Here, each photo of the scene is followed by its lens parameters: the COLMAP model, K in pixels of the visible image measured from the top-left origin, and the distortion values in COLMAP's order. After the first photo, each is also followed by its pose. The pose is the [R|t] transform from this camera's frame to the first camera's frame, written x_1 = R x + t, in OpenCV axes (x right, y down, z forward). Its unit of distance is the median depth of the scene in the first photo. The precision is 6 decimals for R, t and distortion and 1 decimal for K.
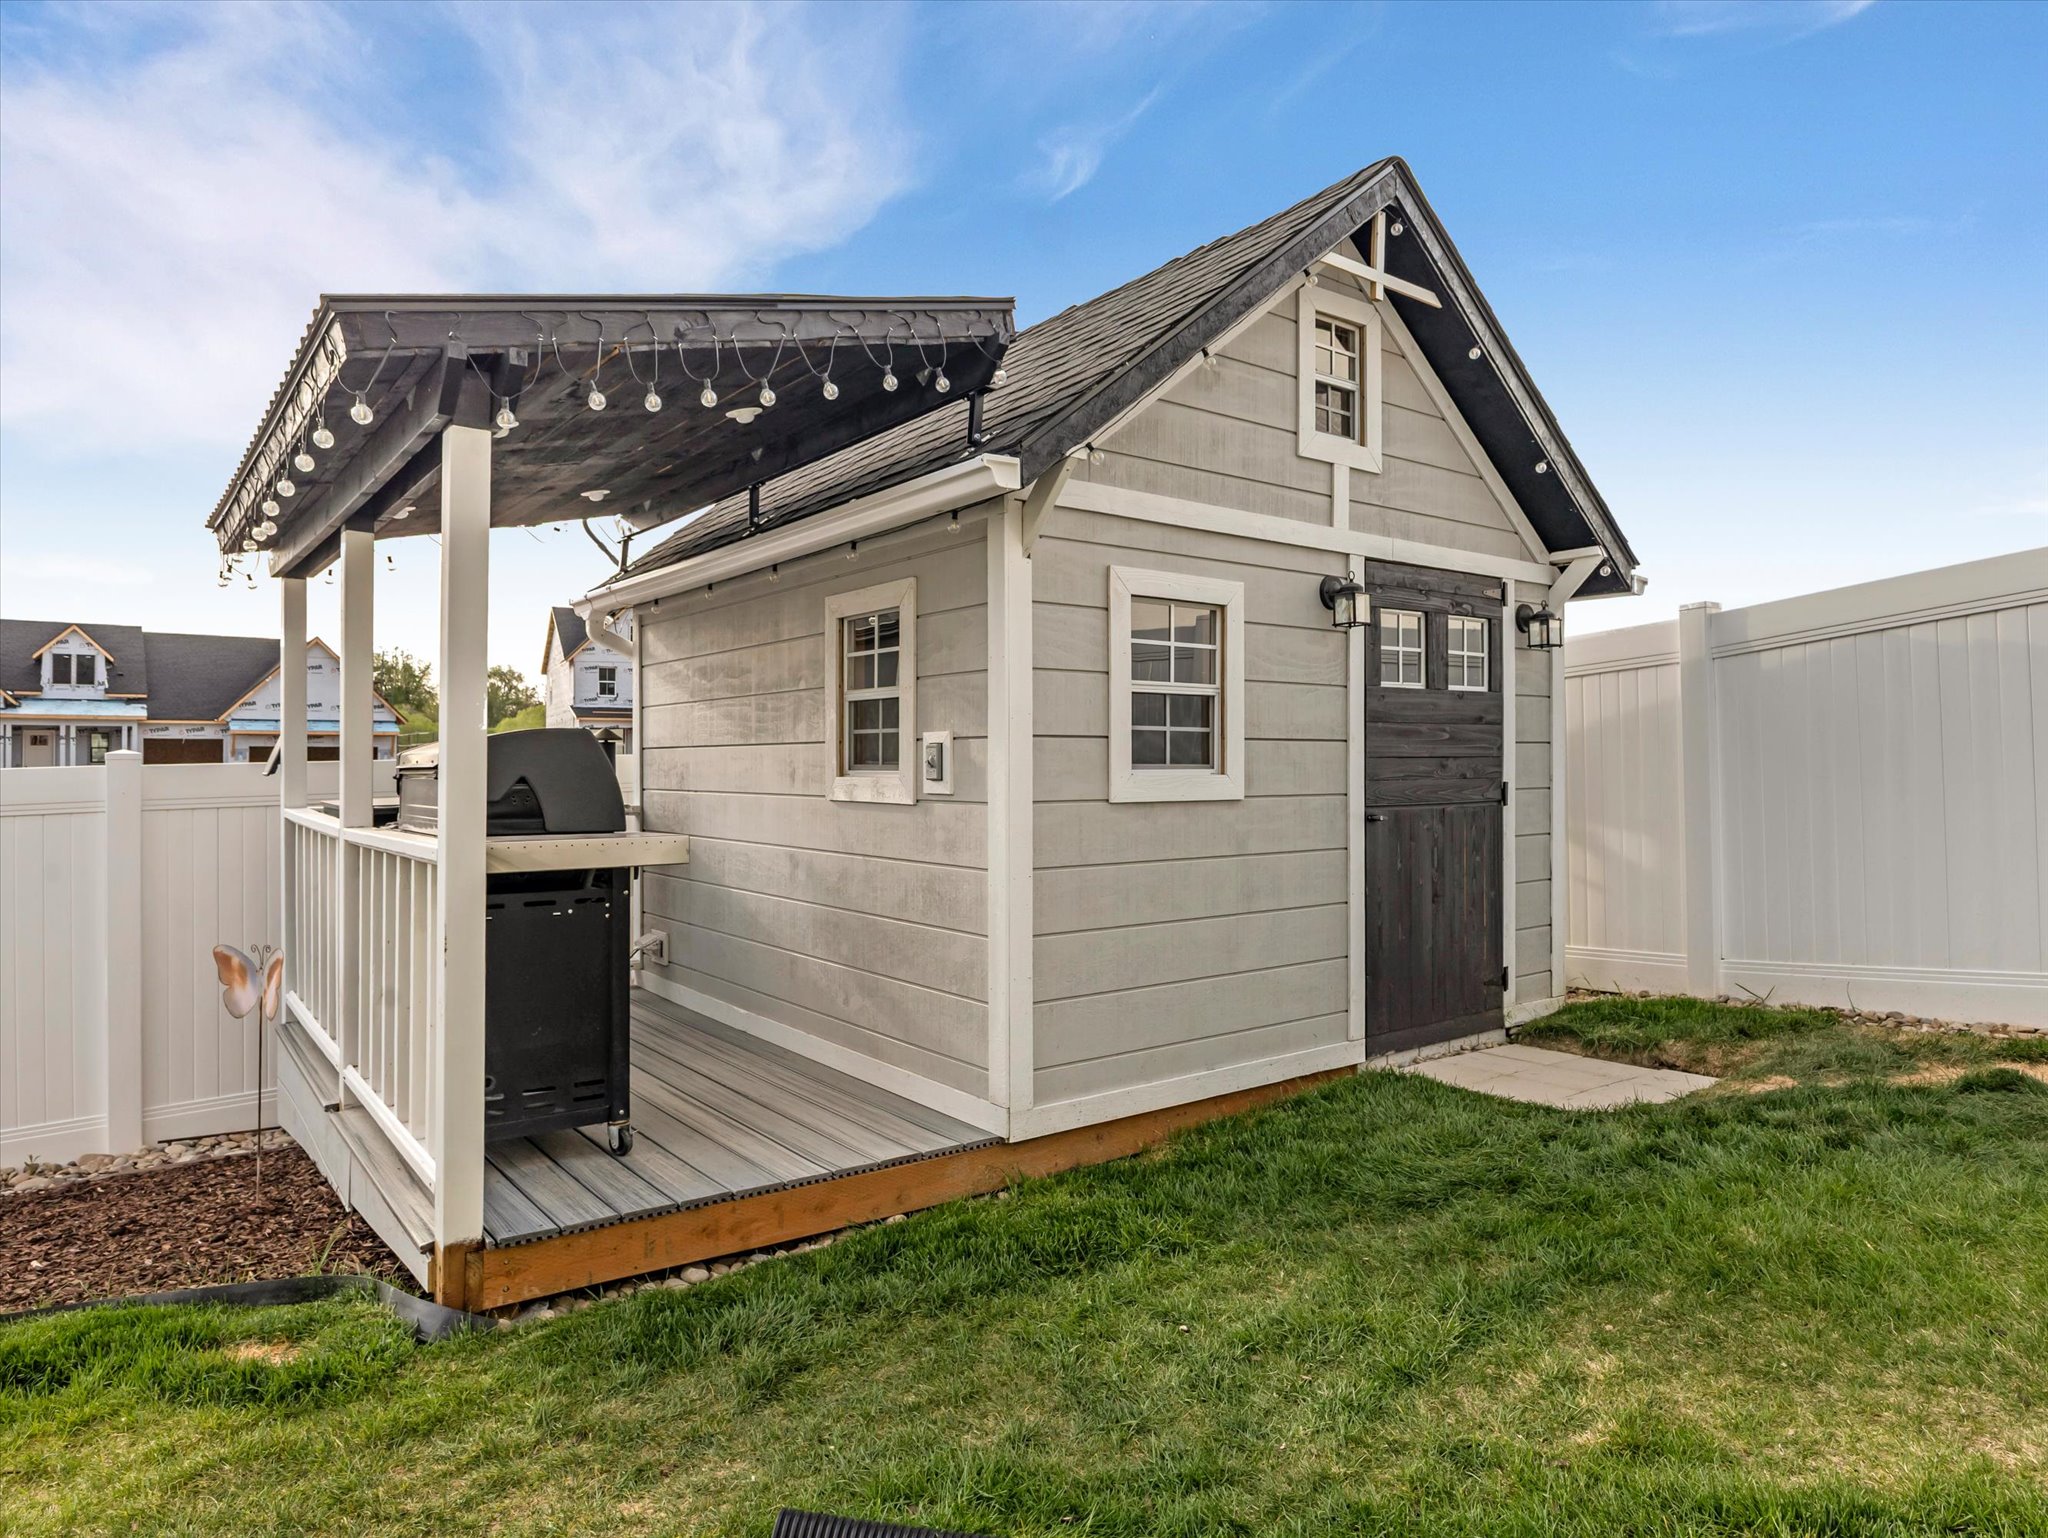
lens RADIAL K [[1217.4, 0, 1024.0], [0, 1217.4, 769.0], [0, 0, 1]] dist [-0.000535, 0.000073]
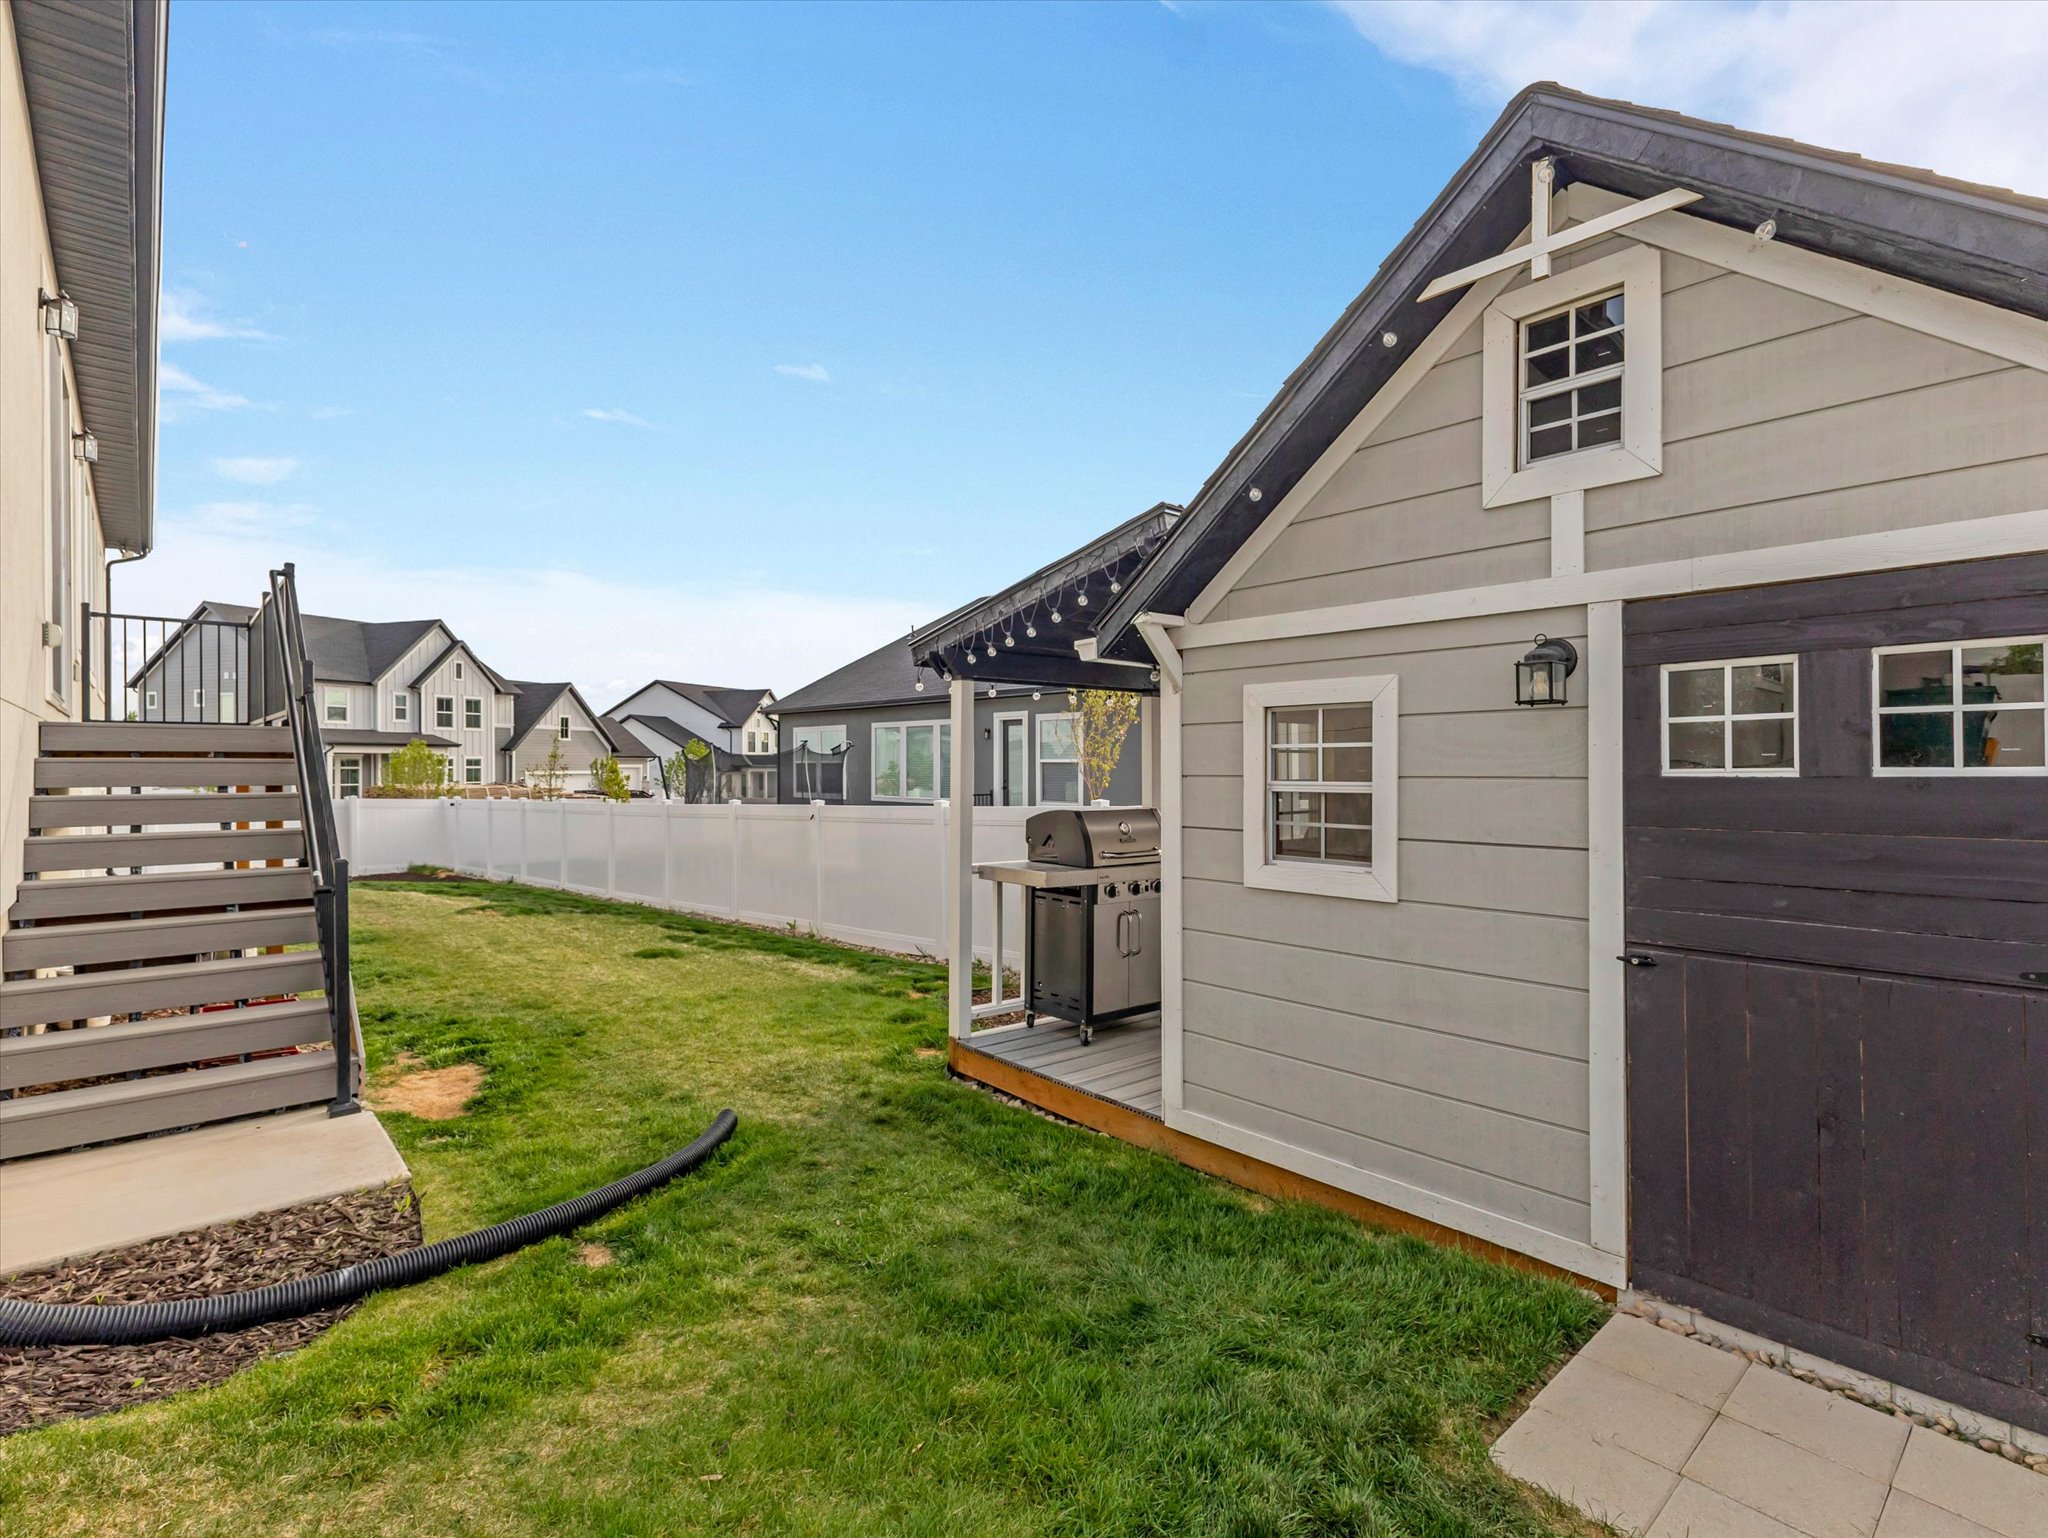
lens RADIAL K [[1007.6, 0, 1024.0], [0, 1007.6, 769.0], [0, 0, 1]] dist [0.001651, 0.000360]
pose [[0.068508, 0.006904, -0.997627, 0.943715], [0.000756, 0.999975, 0.006972, -0.085113], [0.997650, -0.001231, 0.068501, 0.659445]]
